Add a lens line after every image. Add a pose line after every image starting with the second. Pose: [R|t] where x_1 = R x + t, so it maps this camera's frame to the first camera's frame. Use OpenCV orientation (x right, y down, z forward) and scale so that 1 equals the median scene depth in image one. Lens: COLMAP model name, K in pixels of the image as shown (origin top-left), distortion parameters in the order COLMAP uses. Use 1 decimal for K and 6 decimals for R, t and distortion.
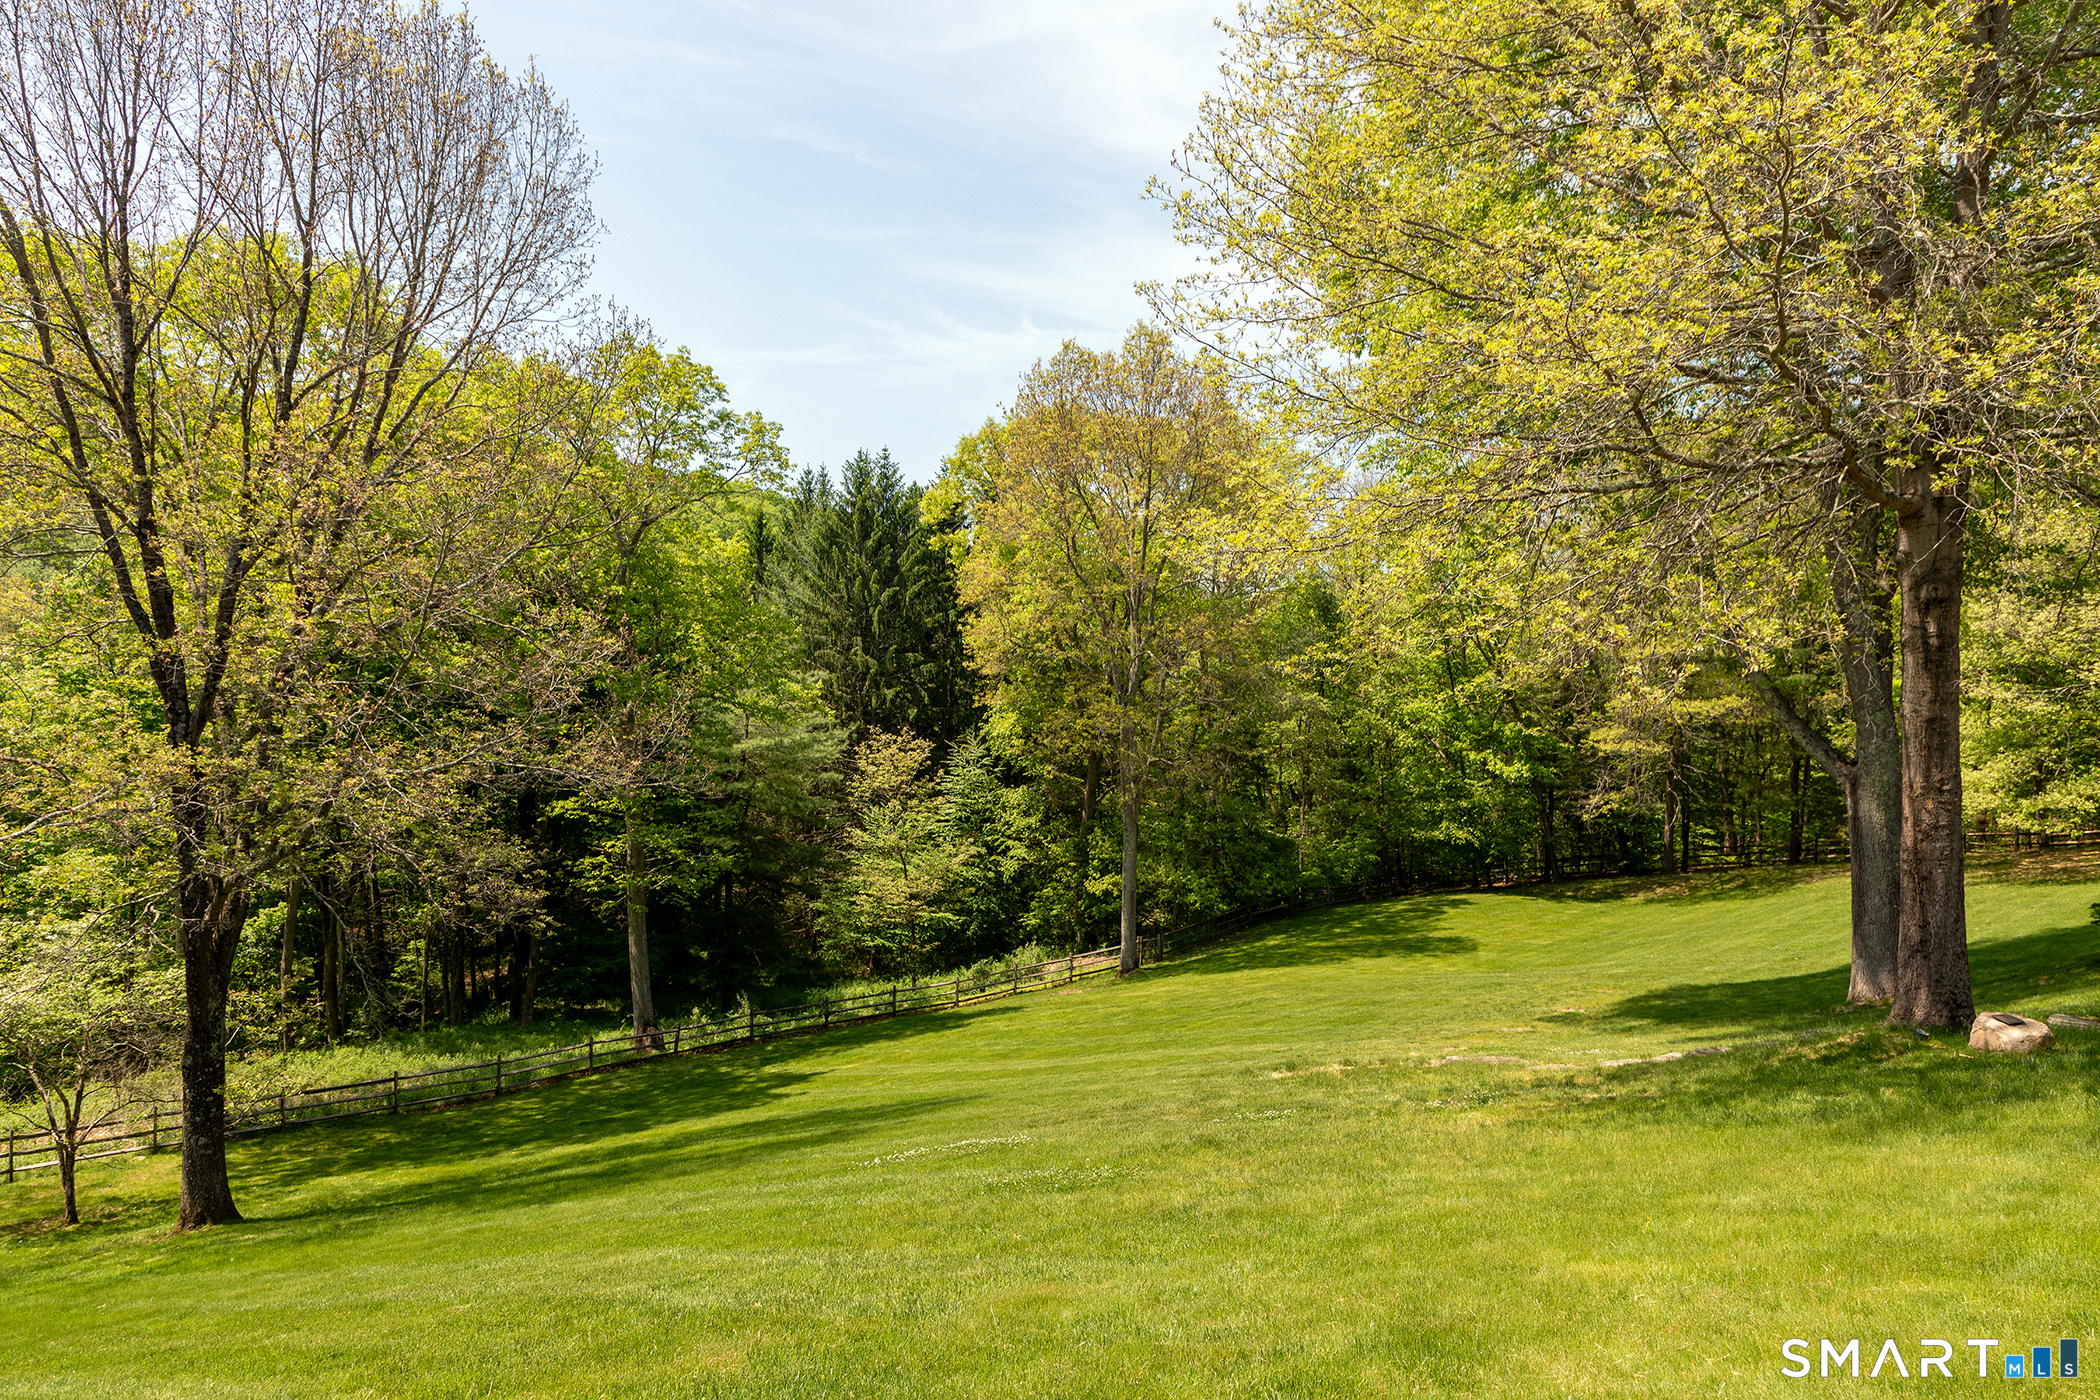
lens RADIAL K [[1440.1, 0, 1061.3], [0, 1440.1, 687.7], [0, 0, 1]] dist [0.008760, 0.000145]
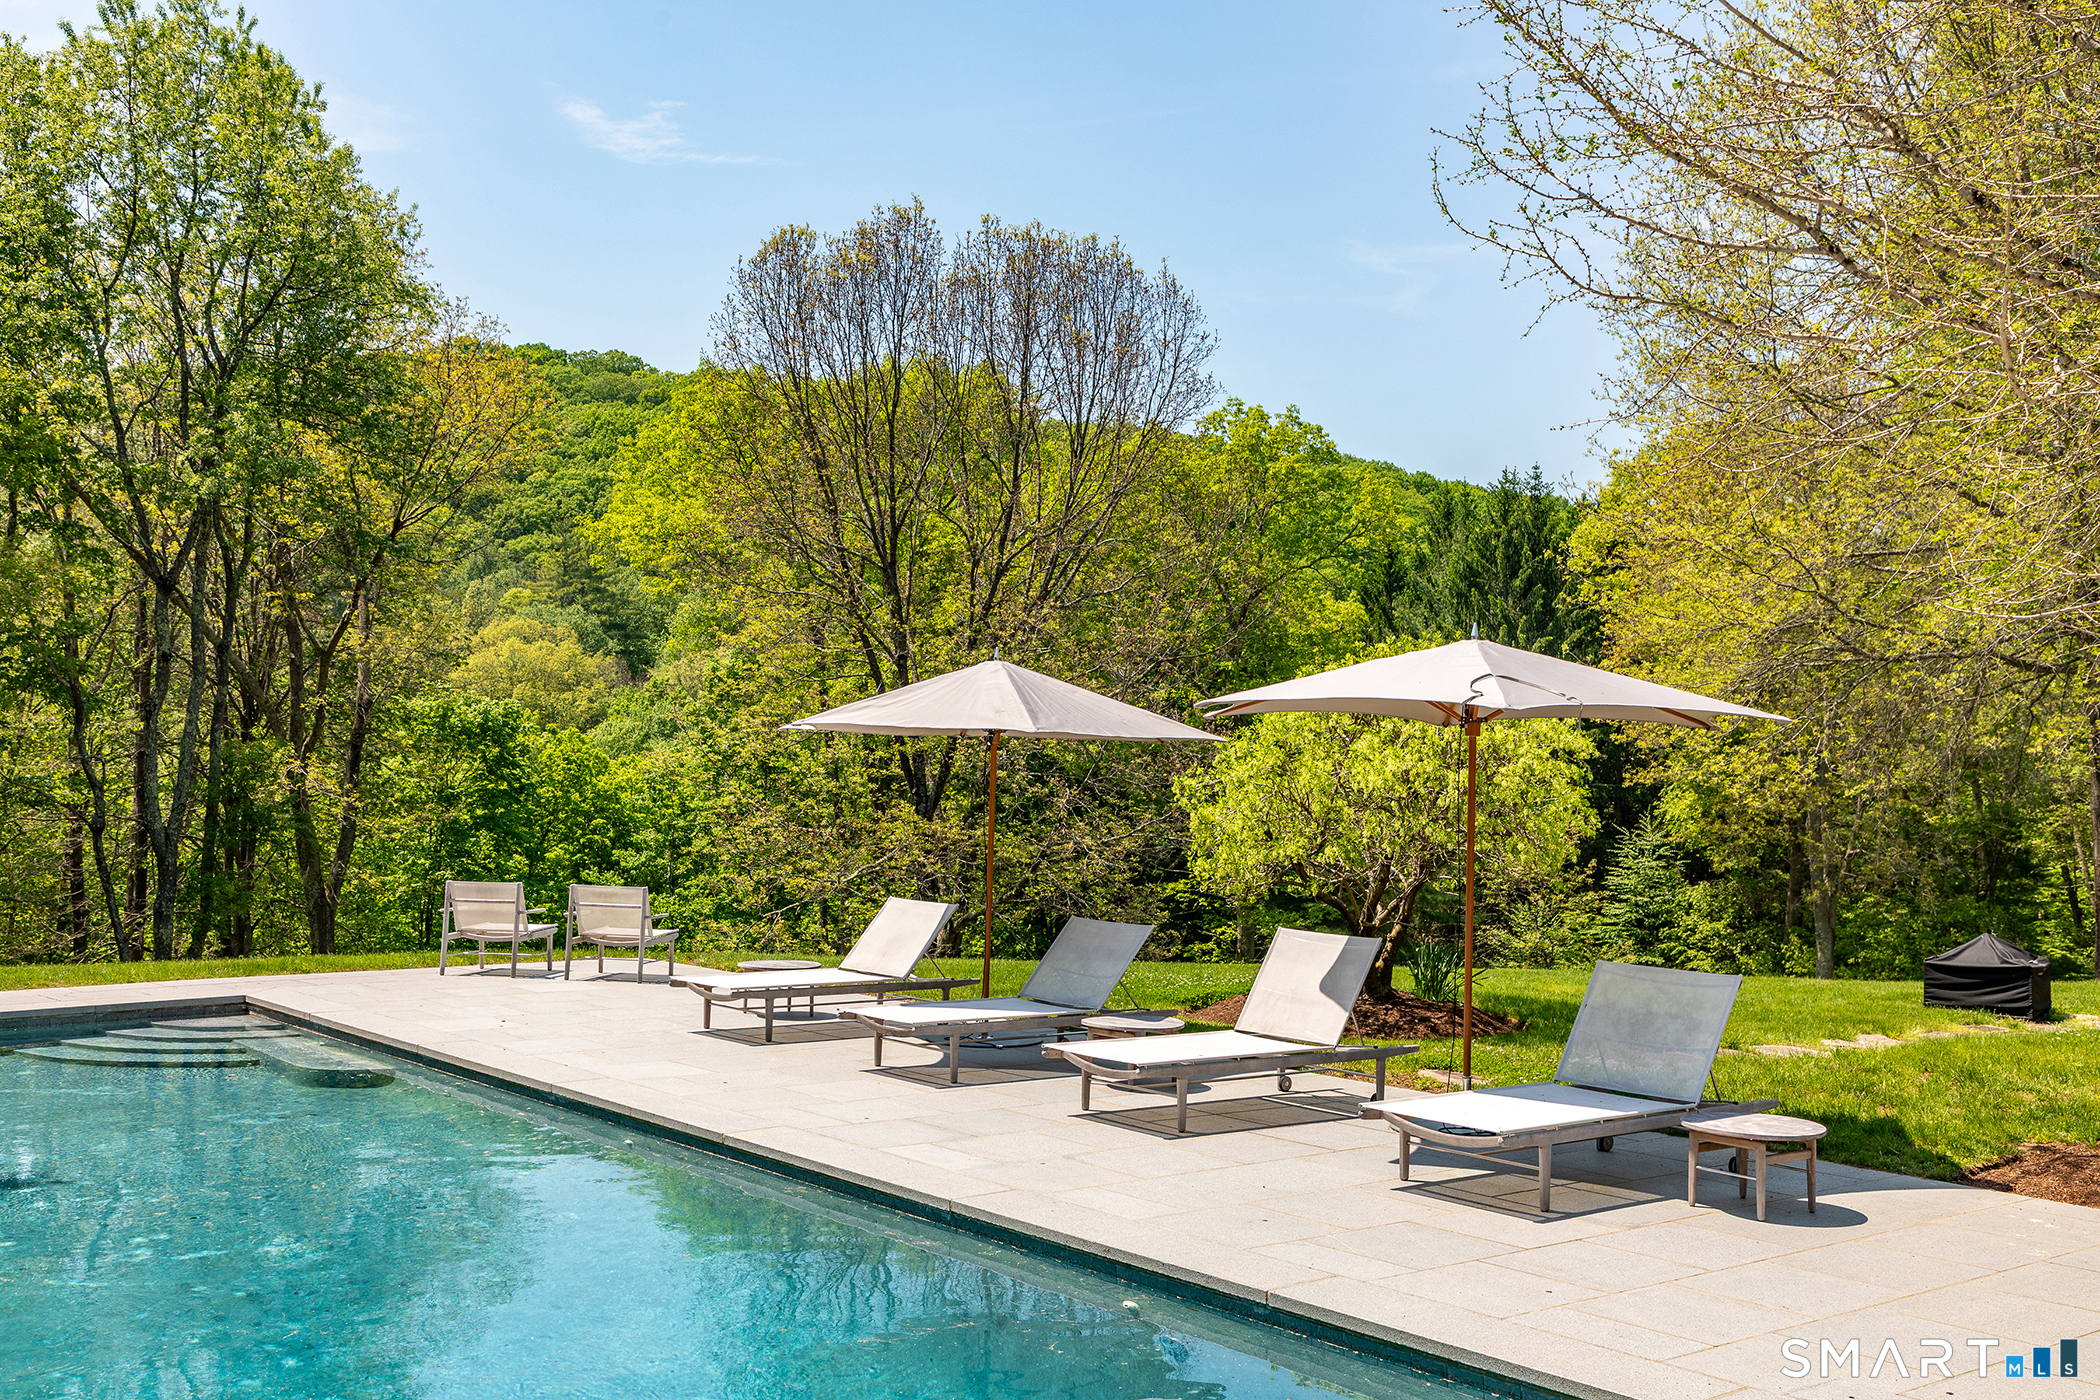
lens RADIAL K [[2196.8, 0, 1049.7], [0, 2196.8, 702.9], [0, 0, 1]] dist [-0.007549, 0.000000]
pose [[0.931085, -0.009090, -0.364690, 0.077499], [0.002610, 0.999830, -0.018259, -0.010323], [0.364794, 0.016049, 0.930950, -0.270749]]
